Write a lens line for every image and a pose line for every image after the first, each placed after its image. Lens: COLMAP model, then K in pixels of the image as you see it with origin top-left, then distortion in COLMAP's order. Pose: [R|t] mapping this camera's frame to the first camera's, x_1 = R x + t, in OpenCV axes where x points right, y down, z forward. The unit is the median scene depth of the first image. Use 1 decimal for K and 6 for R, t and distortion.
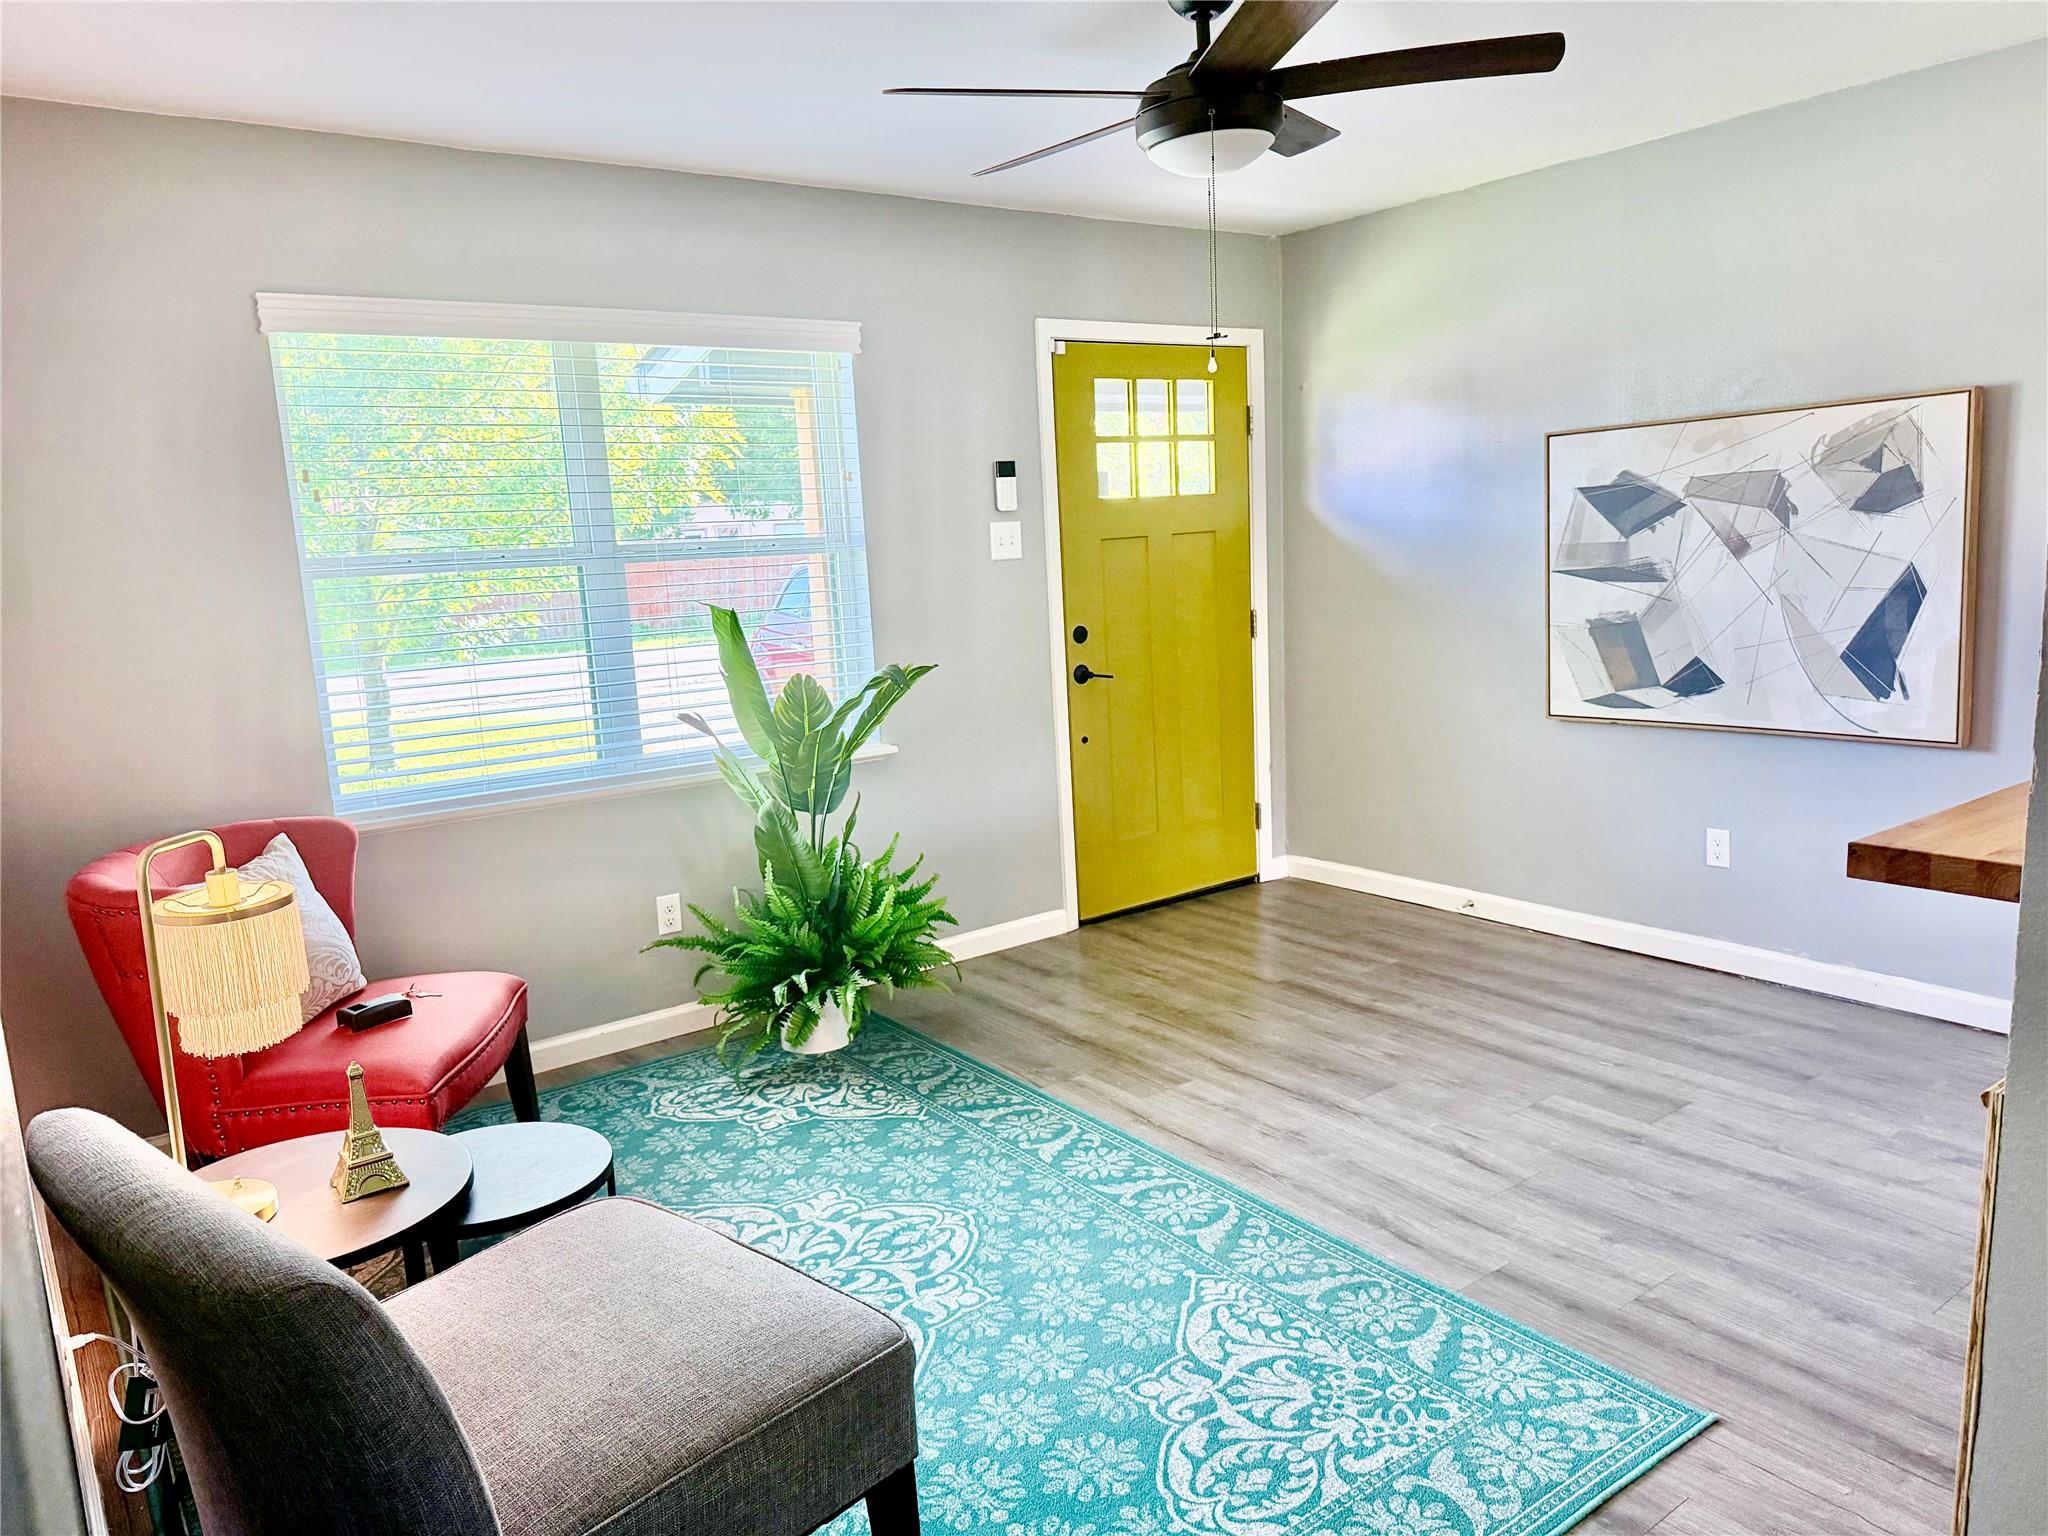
lens RADIAL K [[1466.1, 0, 1023.7], [0, 1466.1, 732.1], [0, 0, 1]] dist [0.104960, -0.159447]
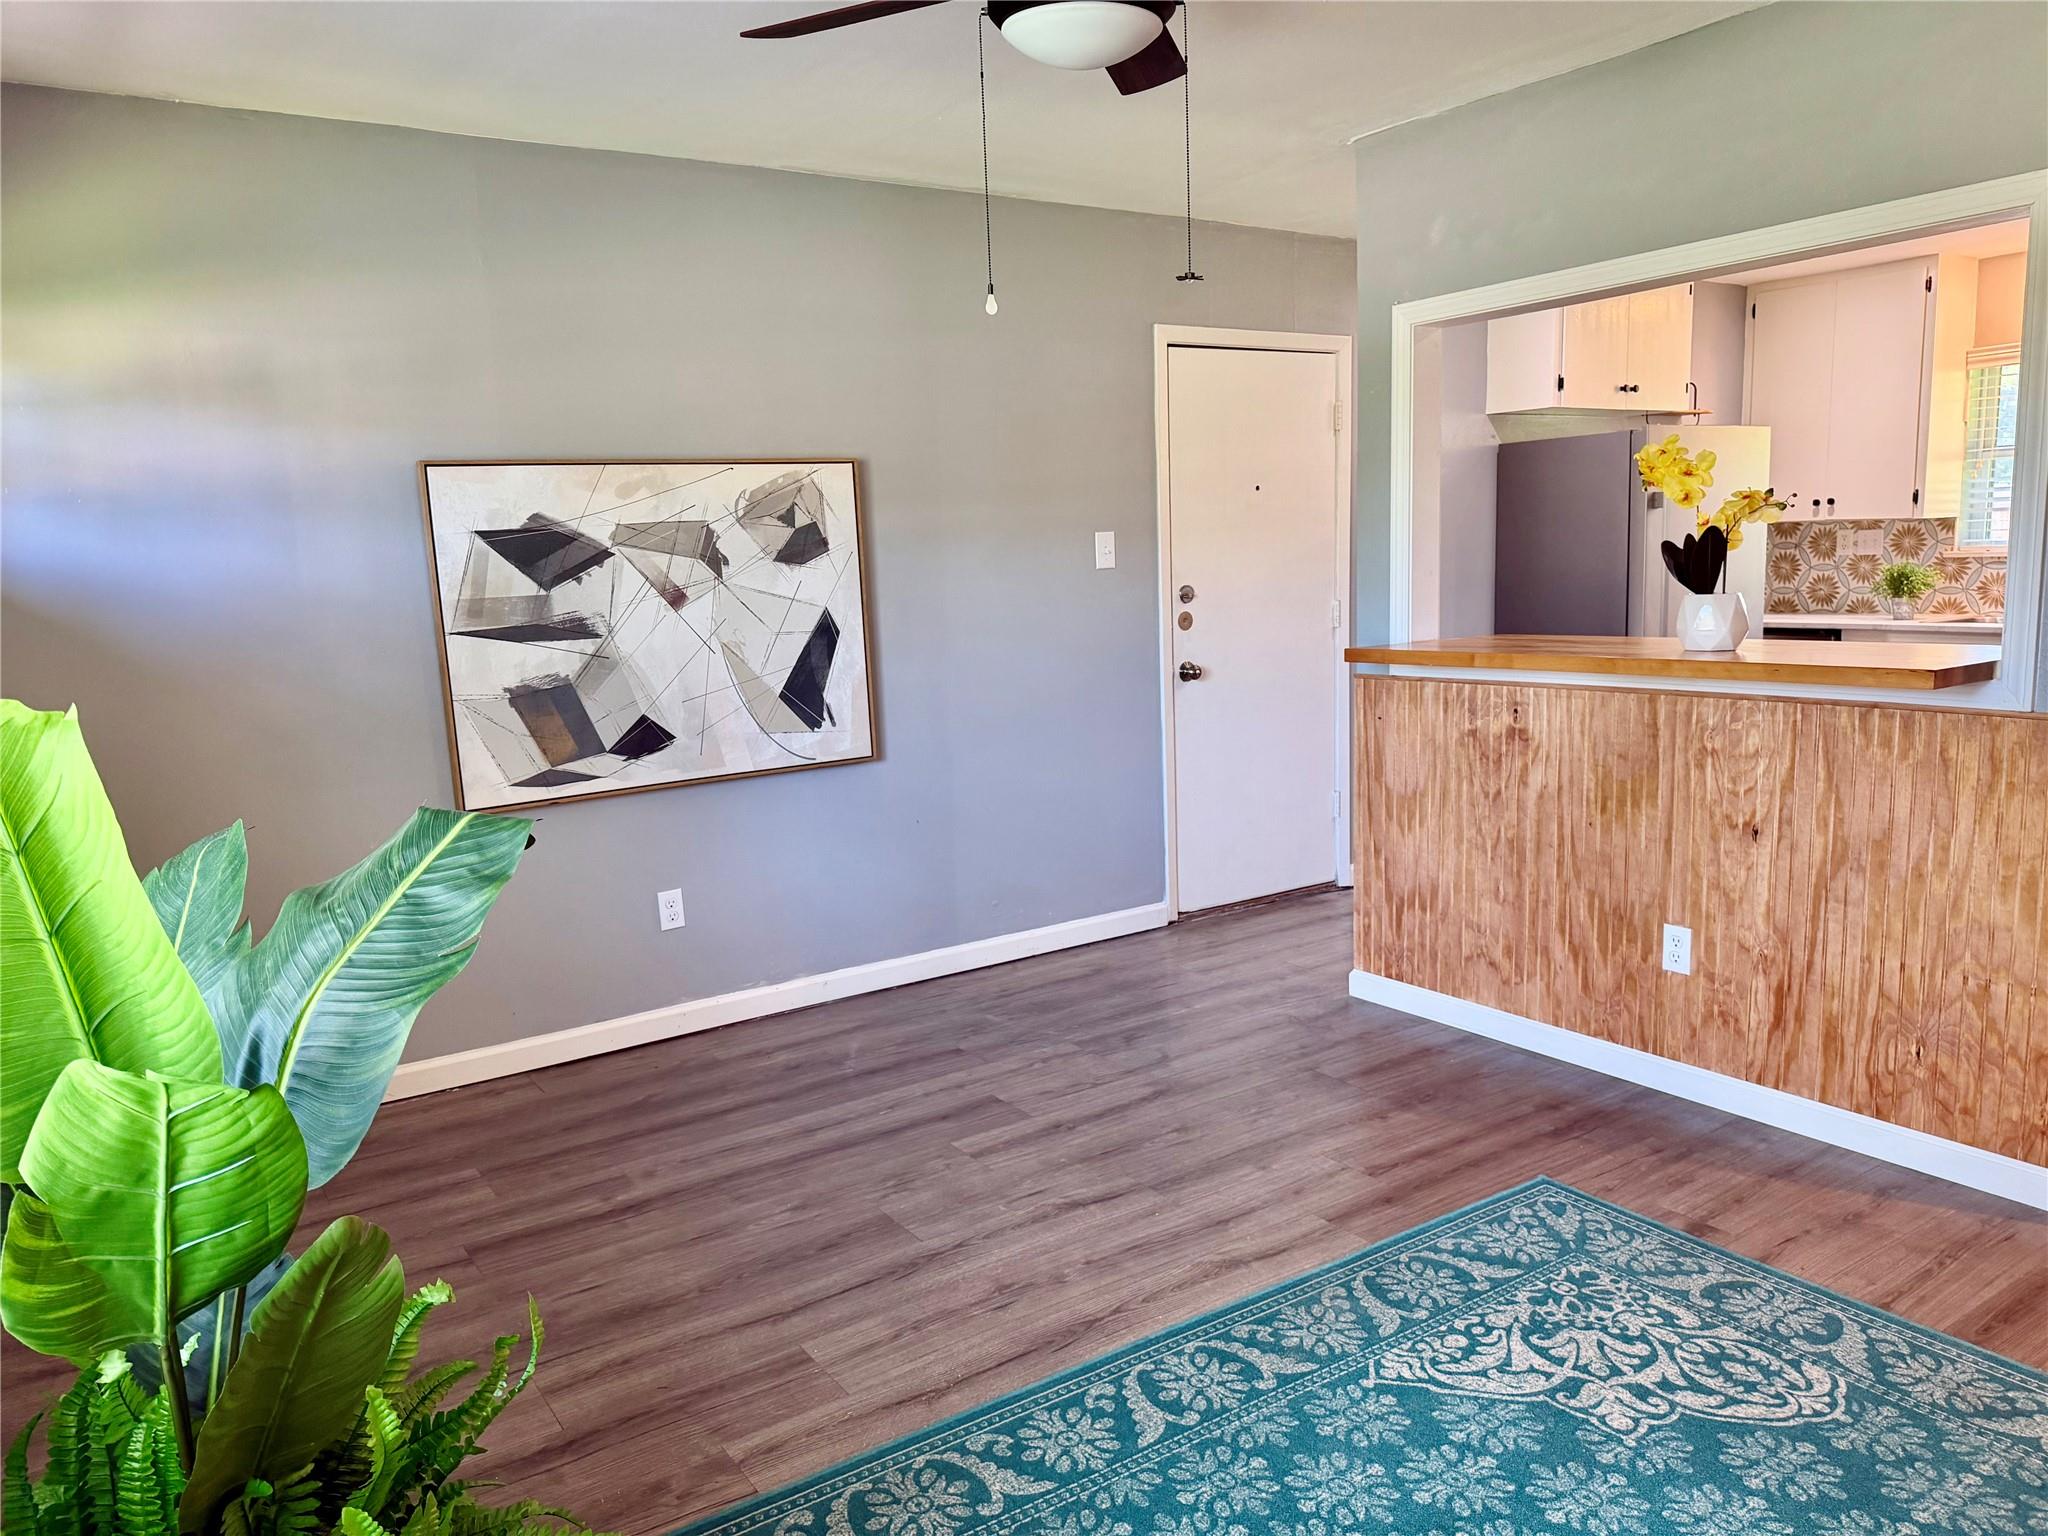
lens RADIAL K [[1436.7, 0, 1024.0], [0, 1436.7, 768.0], [0, 0, 1]] dist [0.101102, -0.150373]
pose [[0.036998, -0.102730, 0.994021, -0.495914], [0.170018, 0.980847, 0.095040, -0.069126], [-0.984746, 0.165485, 0.053756, 0.778812]]
